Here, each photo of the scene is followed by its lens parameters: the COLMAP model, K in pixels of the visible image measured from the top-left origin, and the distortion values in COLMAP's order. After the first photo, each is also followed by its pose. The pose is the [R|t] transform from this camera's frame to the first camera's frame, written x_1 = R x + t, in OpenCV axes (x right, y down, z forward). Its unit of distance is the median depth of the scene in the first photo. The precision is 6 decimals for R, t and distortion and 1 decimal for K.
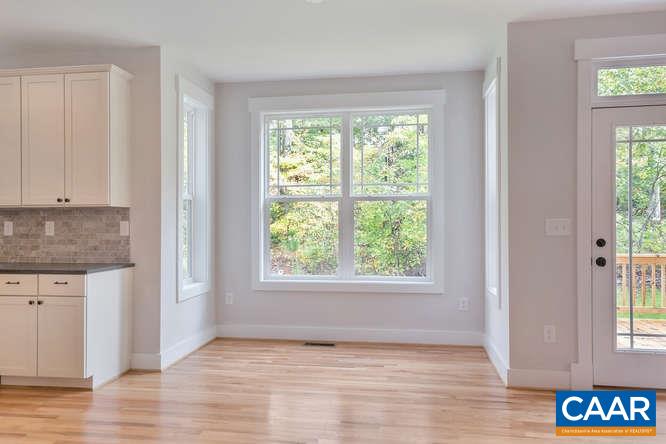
lens RADIAL K [[510.3, 0, 328.1], [0, 510.3, 218.1], [0, 0, 1]] dist [0.010442, 0.014252]
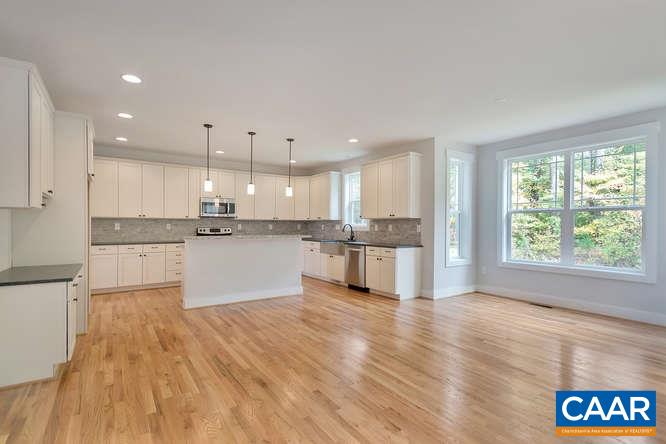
lens RADIAL K [[320.0, 0, 332.4], [0, 320.0, 226.4], [0, 0, 1]] dist [0.005948, 0.000666]
pose [[0.693136, 0.010049, -0.720737, 0.292586], [-0.001951, 0.999925, 0.012065, -0.002984], [0.720804, -0.006957, 0.693104, -0.150069]]
